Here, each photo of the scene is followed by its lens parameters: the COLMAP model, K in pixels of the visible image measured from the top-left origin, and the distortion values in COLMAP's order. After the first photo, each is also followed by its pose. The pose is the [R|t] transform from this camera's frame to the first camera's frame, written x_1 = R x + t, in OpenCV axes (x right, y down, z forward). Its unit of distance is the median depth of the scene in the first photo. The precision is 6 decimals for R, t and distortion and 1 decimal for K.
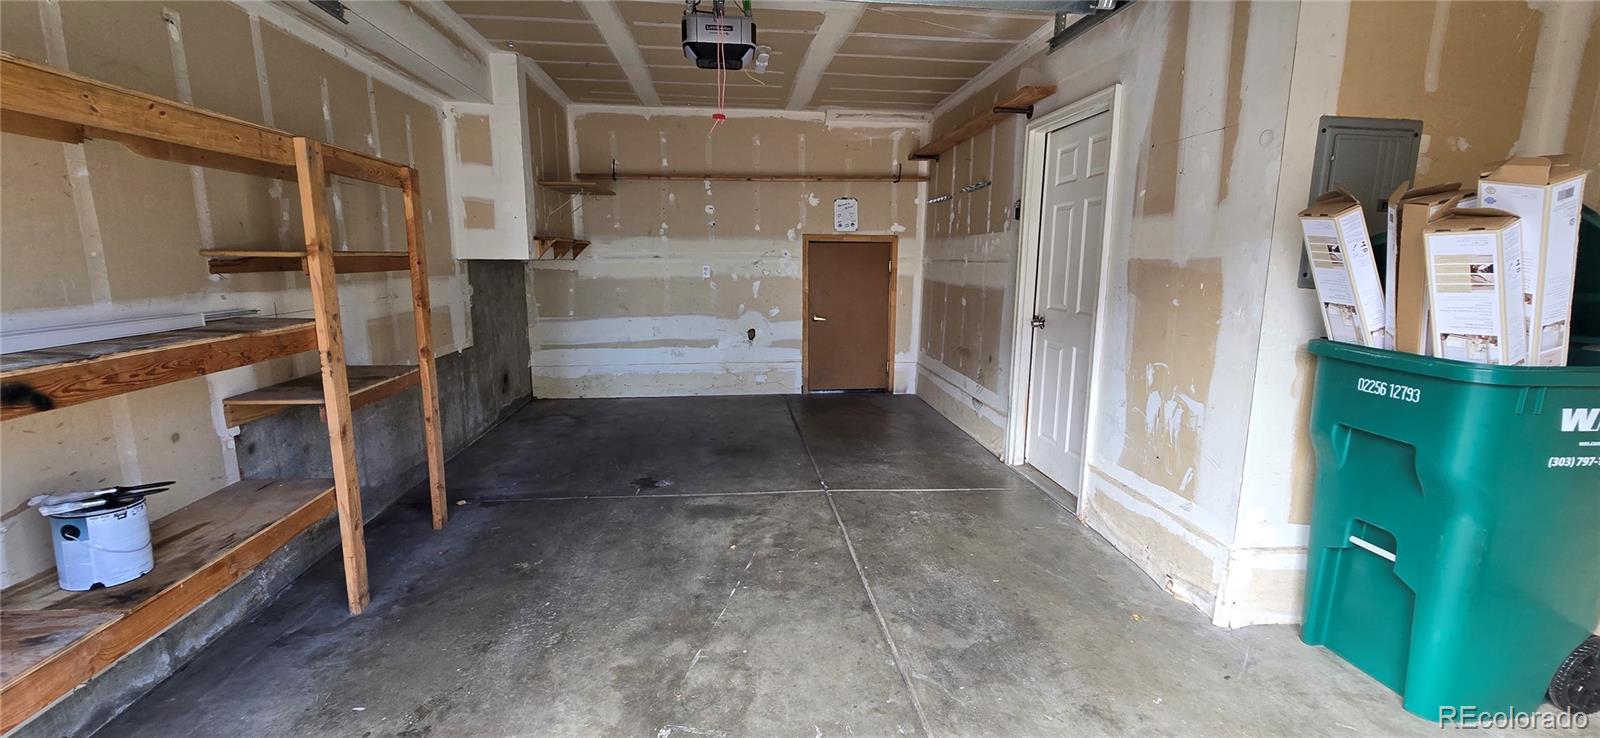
lens RADIAL K [[660.9, 0, 802.1], [0, 660.9, 375.7], [0, 0, 1]] dist [-0.000527, -0.006006]
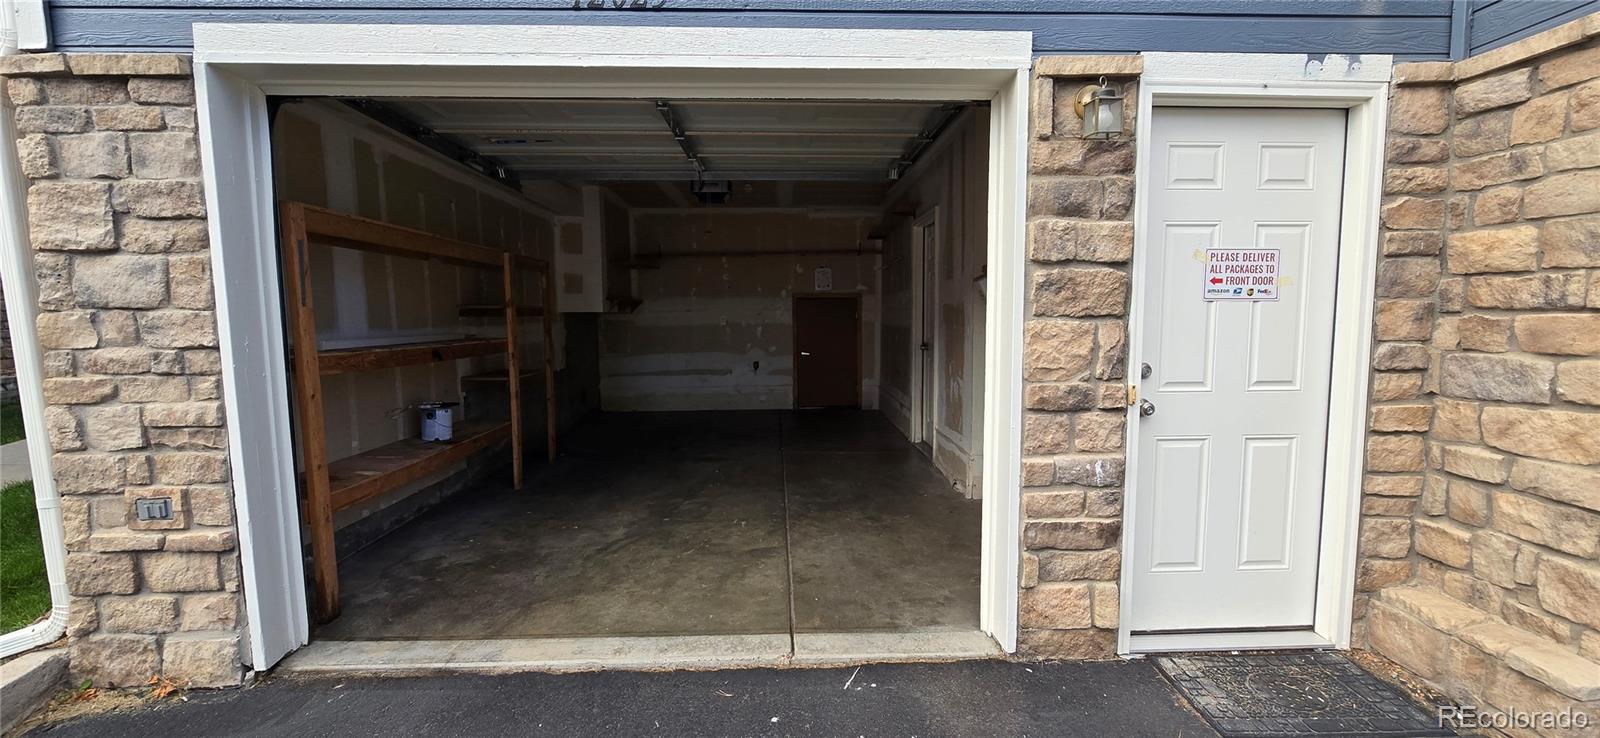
lens RADIAL K [[660.9, 0, 802.1], [0, 660.9, 375.7], [0, 0, 1]] dist [-0.000527, -0.006006]
pose [[0.996903, -0.007550, -0.078284, 0.144396], [0.000755, 0.996255, -0.086466, 0.089302], [0.078644, 0.086139, 0.993174, -0.410255]]
